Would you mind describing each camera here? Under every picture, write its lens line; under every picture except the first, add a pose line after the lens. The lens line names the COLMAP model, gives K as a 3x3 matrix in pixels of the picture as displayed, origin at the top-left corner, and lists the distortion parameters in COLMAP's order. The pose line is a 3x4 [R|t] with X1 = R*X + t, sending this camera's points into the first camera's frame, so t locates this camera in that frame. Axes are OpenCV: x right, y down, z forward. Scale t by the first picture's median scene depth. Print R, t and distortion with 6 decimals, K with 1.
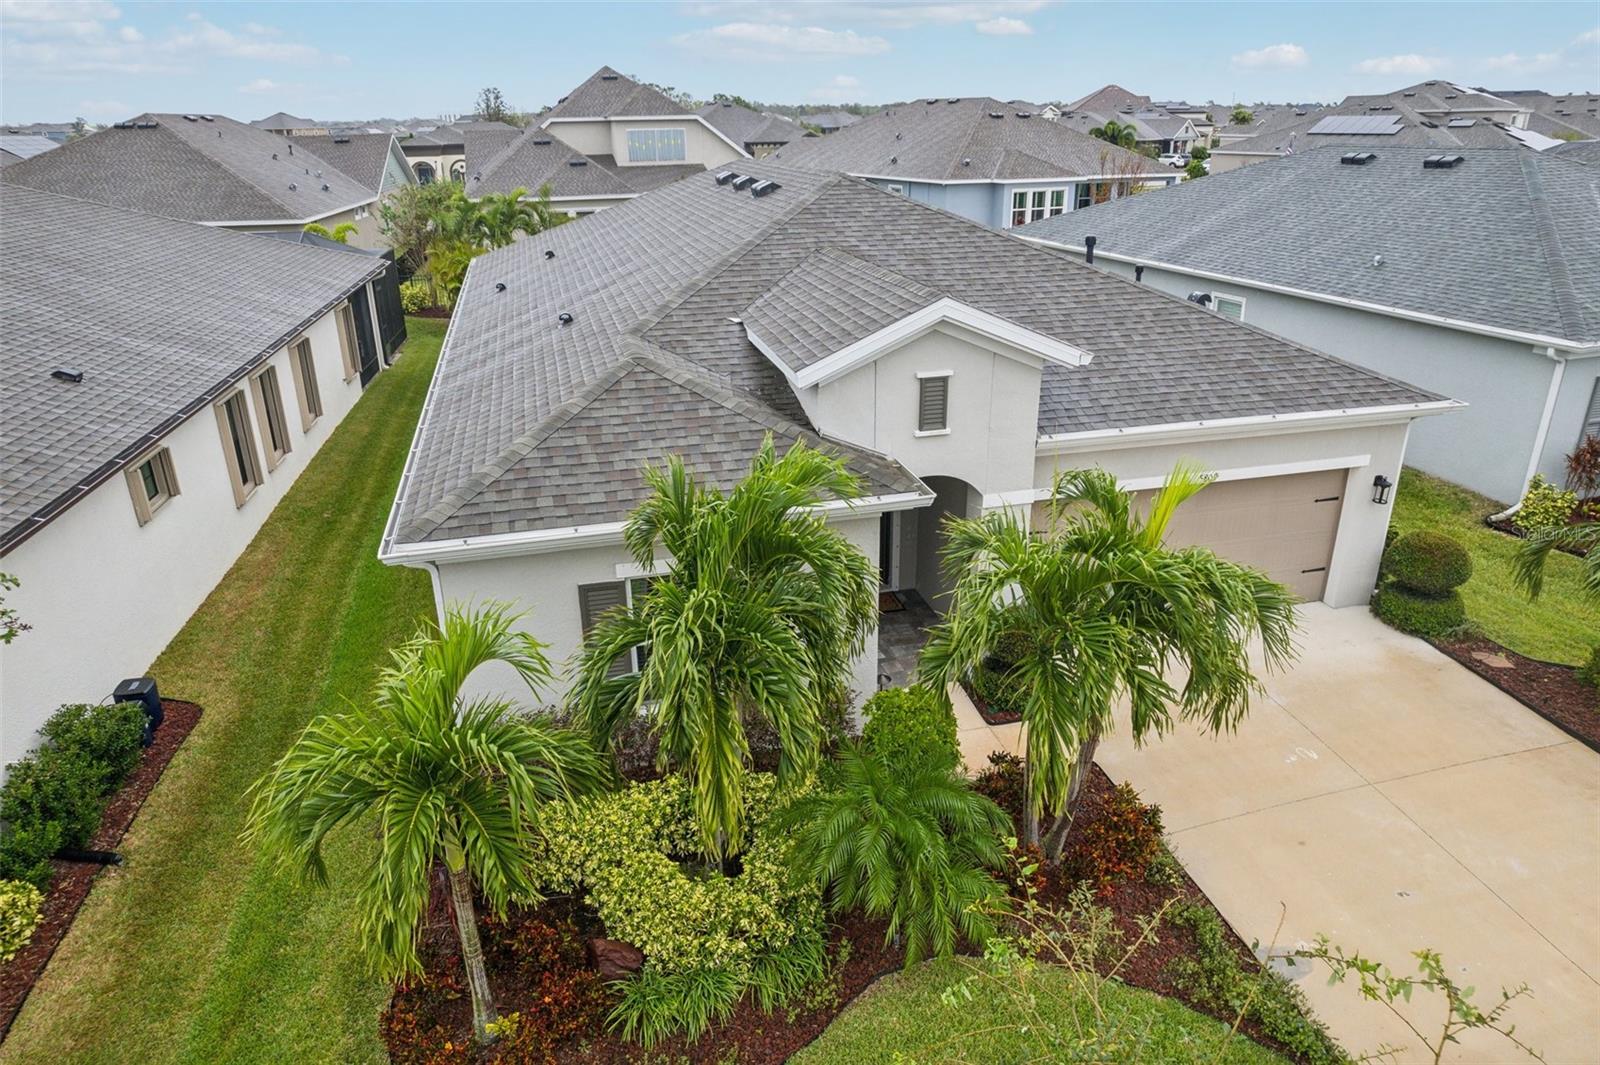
lens RADIAL K [[1032.8, 0, 806.5], [0, 1032.8, 537.5], [0, 0, 1]] dist [-0.078939, 0.071167]
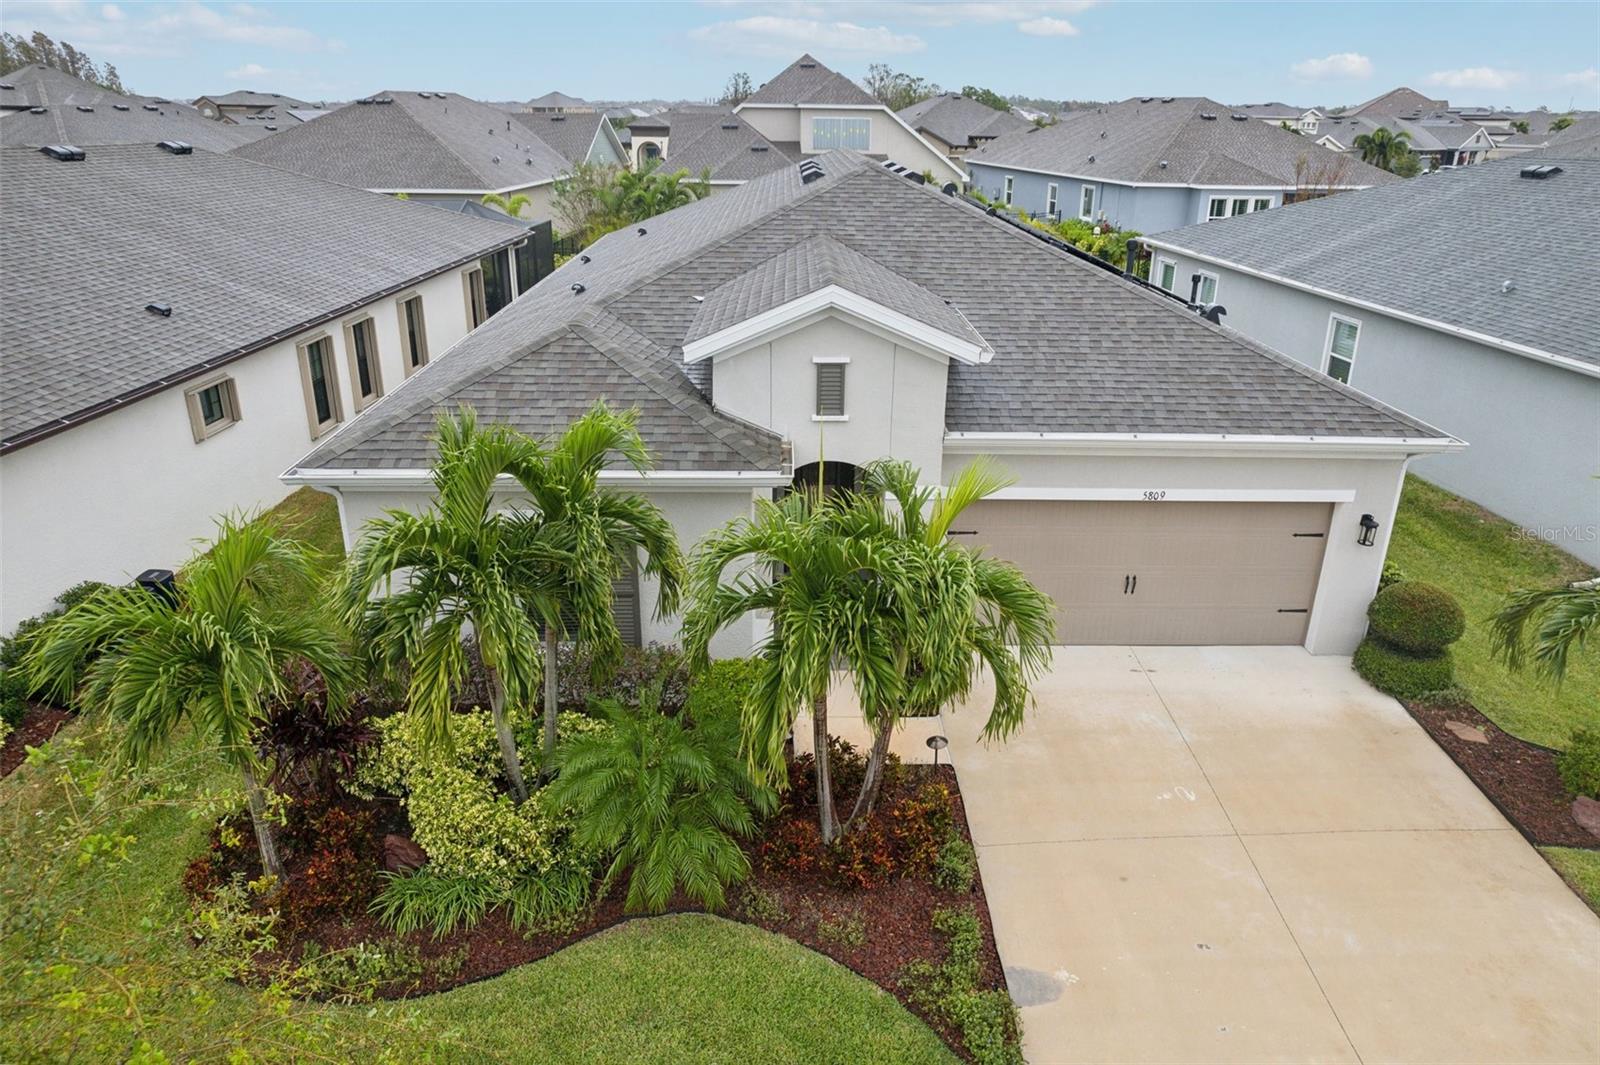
lens RADIAL K [[1053.7, 0, 804.6], [0, 1053.7, 534.1], [0, 0, 1]] dist [-0.086501, 0.079763]
pose [[0.972159, 0.110845, -0.206447, 0.261629], [-0.111357, 0.993738, 0.009176, 0.004067], [0.206172, 0.014068, 0.978415, -0.011864]]
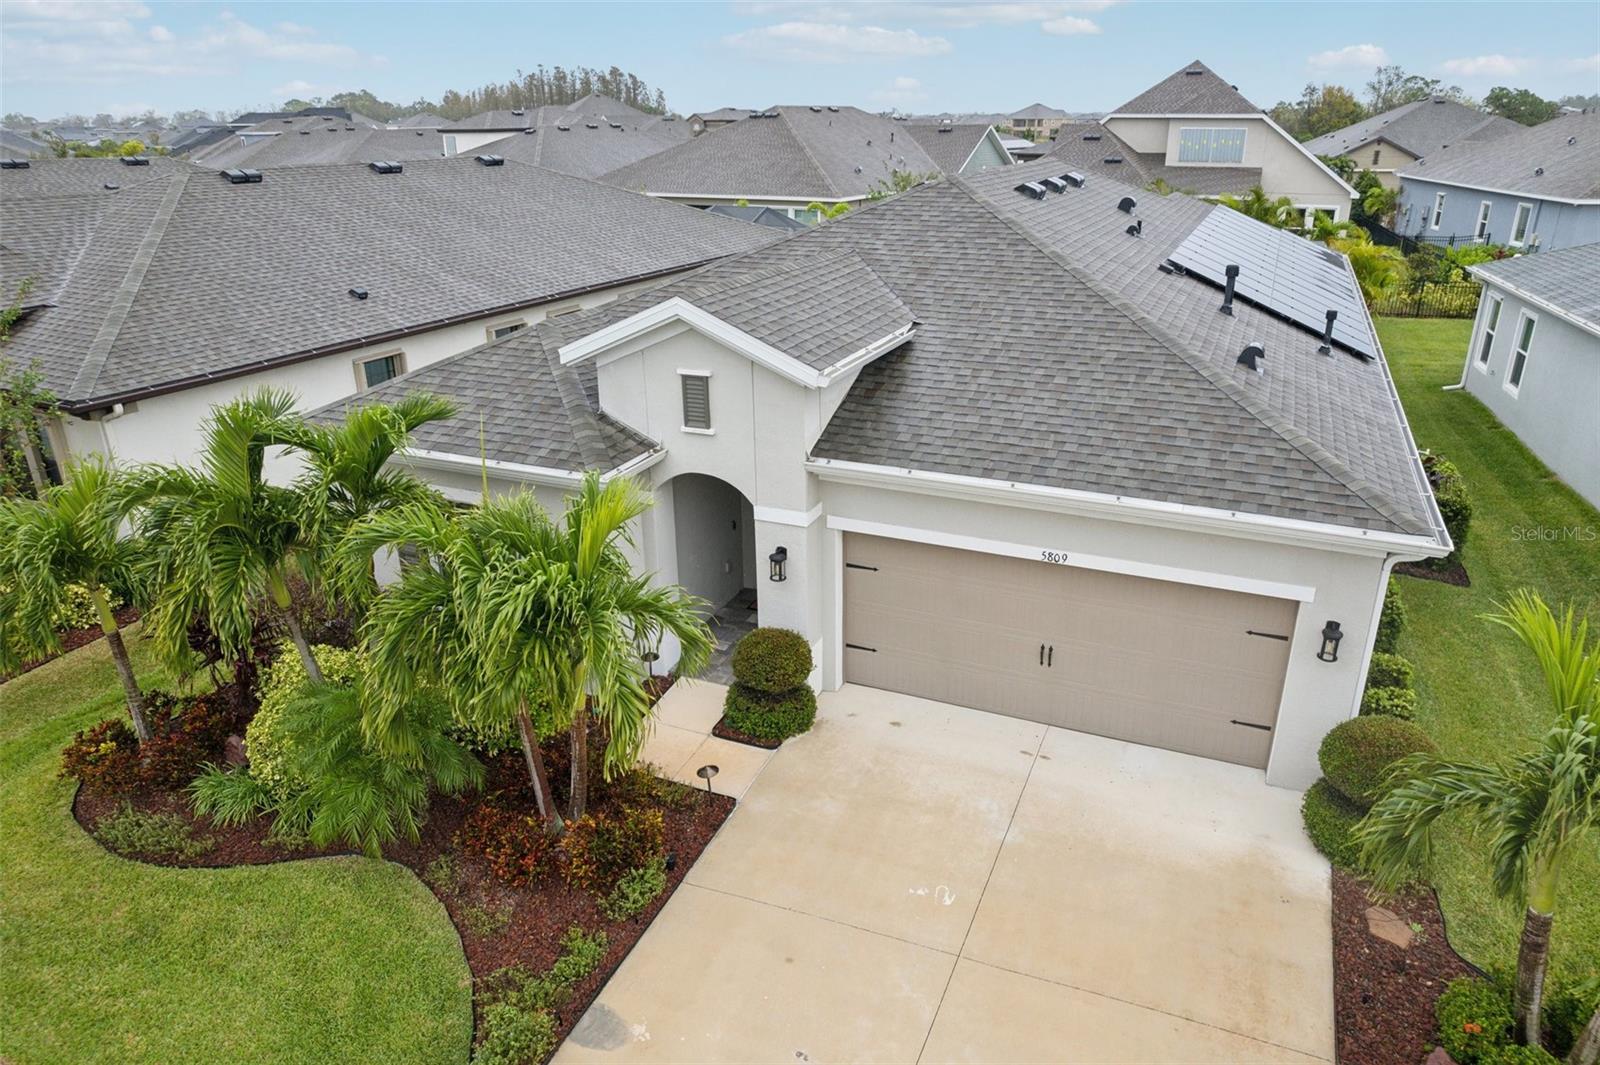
lens RADIAL K [[1039.5, 0, 803.9], [0, 1039.5, 542.2], [0, 0, 1]] dist [-0.085883, 0.077002]
pose [[0.782563, 0.241064, -0.574007, 0.657246], [-0.236806, 0.967948, 0.083660, -0.085229], [0.575777, 0.070459, 0.814565, 0.194239]]
